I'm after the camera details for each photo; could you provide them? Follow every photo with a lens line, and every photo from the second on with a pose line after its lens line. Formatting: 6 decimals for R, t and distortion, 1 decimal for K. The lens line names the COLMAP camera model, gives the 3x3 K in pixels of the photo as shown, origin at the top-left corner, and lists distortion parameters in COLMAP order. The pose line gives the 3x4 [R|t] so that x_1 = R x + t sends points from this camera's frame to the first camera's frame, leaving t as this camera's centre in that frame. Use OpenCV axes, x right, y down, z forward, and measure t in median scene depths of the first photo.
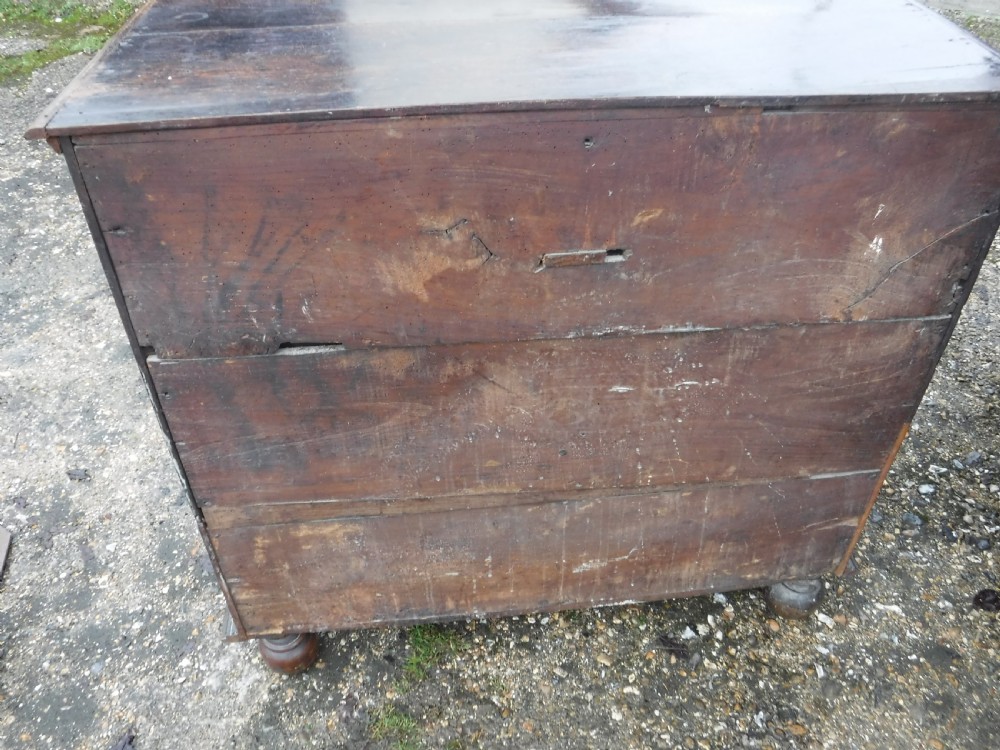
lens RADIAL K [[818.0, 0, 499.9], [0, 818.0, 360.9], [0, 0, 1]] dist [-0.109000, 0.050912]
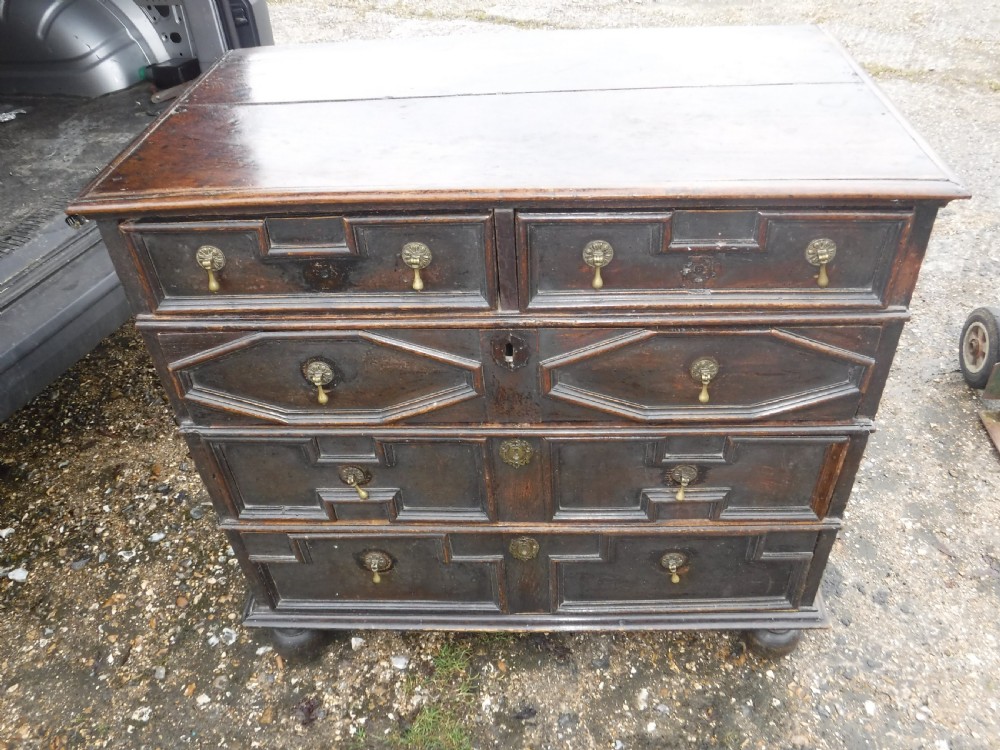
lens RADIAL K [[812.5, 0, 499.7], [0, 812.5, 370.0], [0, 0, 1]] dist [-0.088811, 0.017321]
pose [[-0.986431, -0.047562, 0.157135, -0.091588], [0.144423, 0.203761, 0.968310, -0.982157], [-0.078073, 0.977865, -0.194127, 1.081458]]
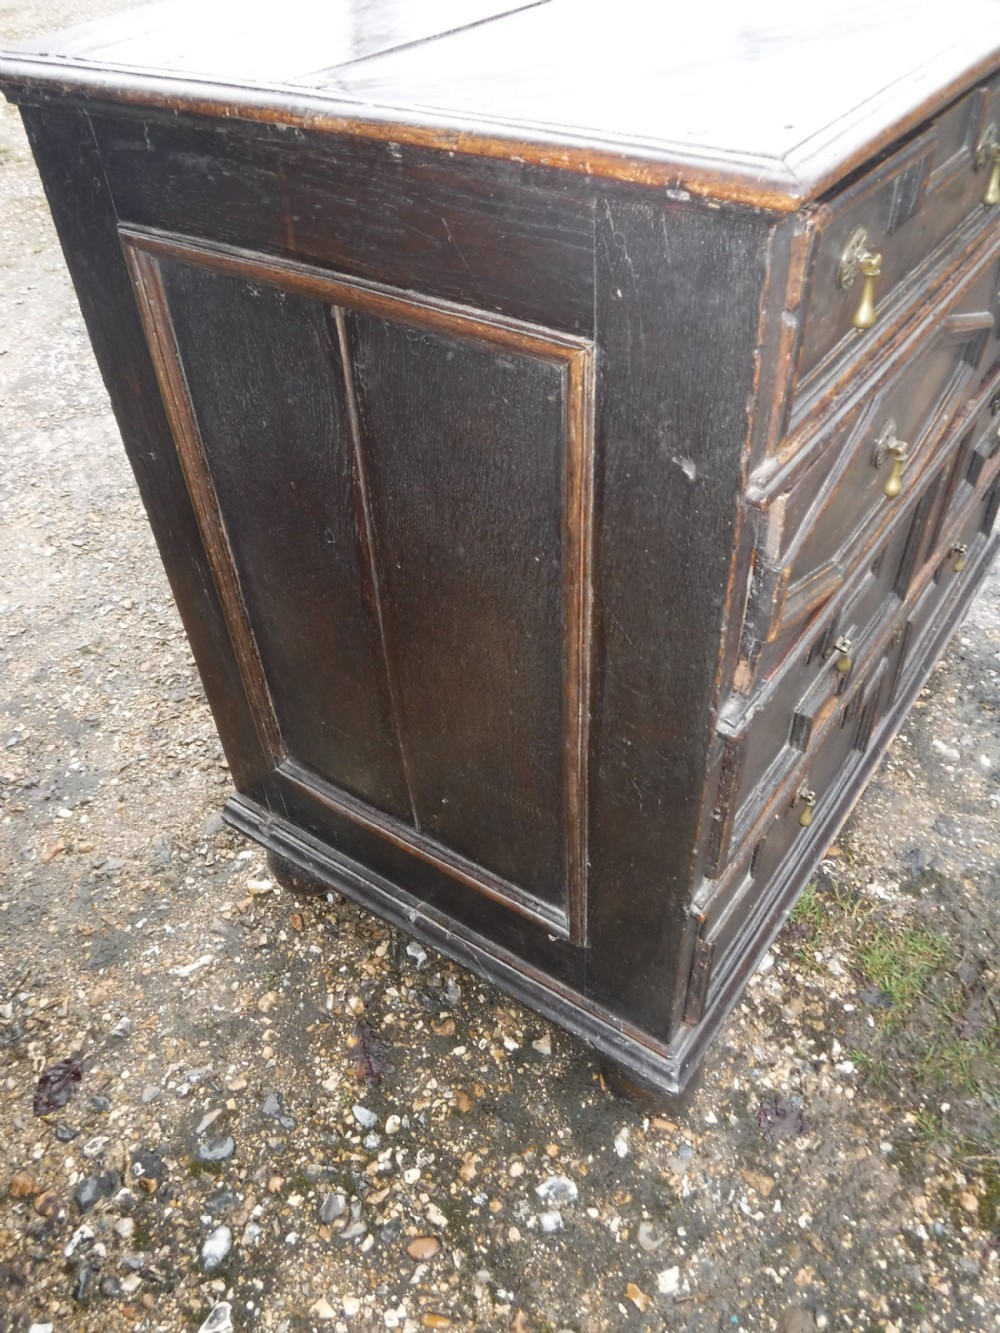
lens RADIAL K [[1074.2, 0, 494.1], [0, 1074.2, 669.4], [0, 0, 1]] dist [-0.078741, 0.008676]
pose [[-0.668470, 0.537605, -0.513935, 0.639000], [-0.435729, 0.276918, 0.856421, -0.619960], [0.602734, 0.796428, 0.049139, 0.901931]]
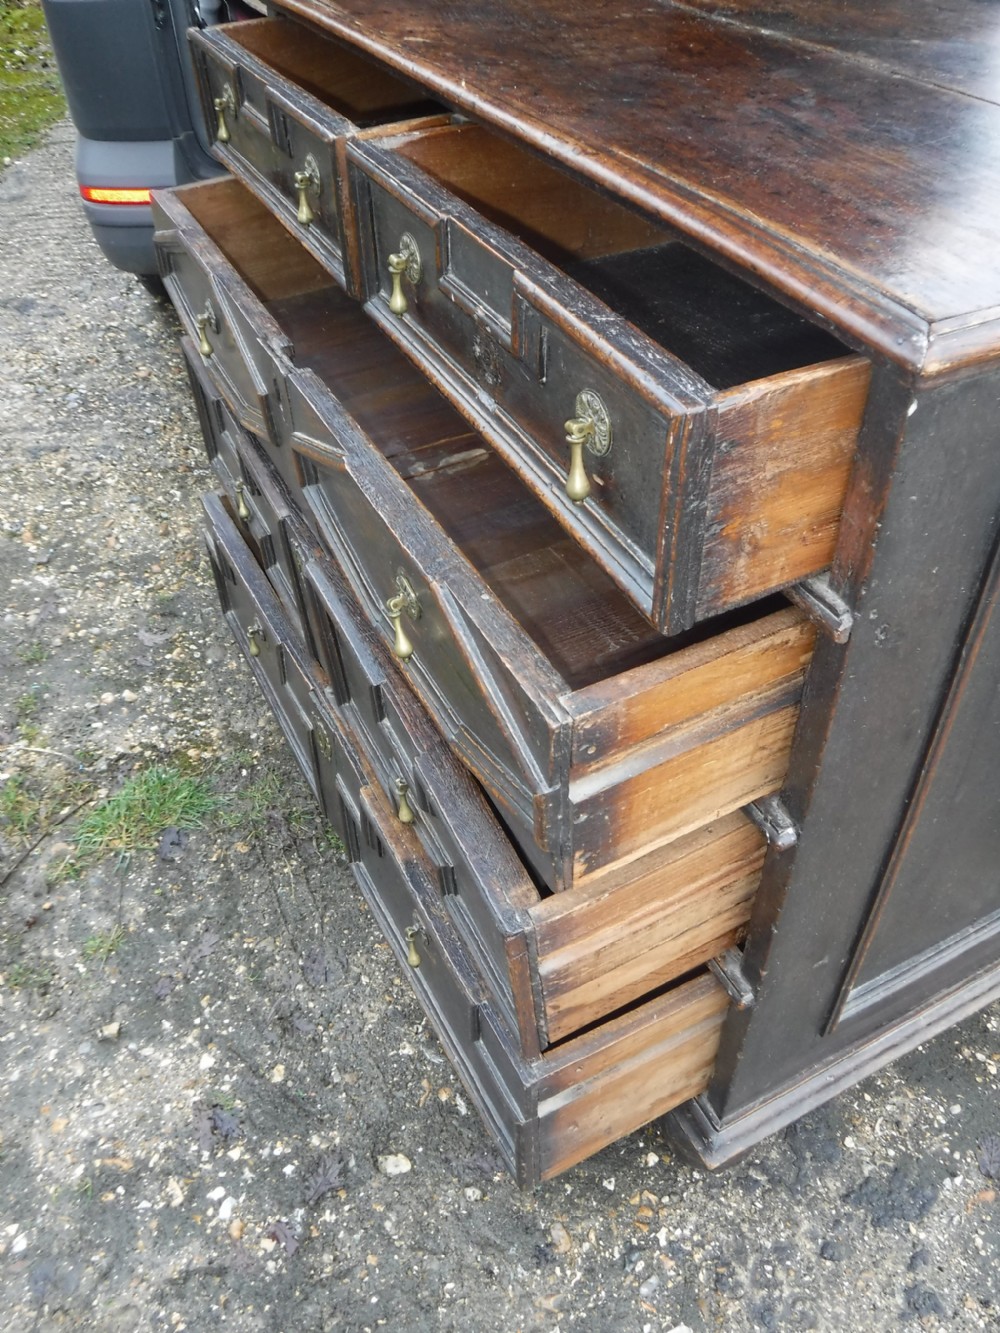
lens RADIAL K [[1074.2, 0, 494.1], [0, 1074.2, 669.4], [0, 0, 1]] dist [-0.078741, 0.008676]
pose [[-0.351412, -0.633860, 0.689007, -0.557409], [0.612853, 0.400611, 0.681118, -0.638547], [-0.707757, 0.661614, 0.247683, 0.882253]]
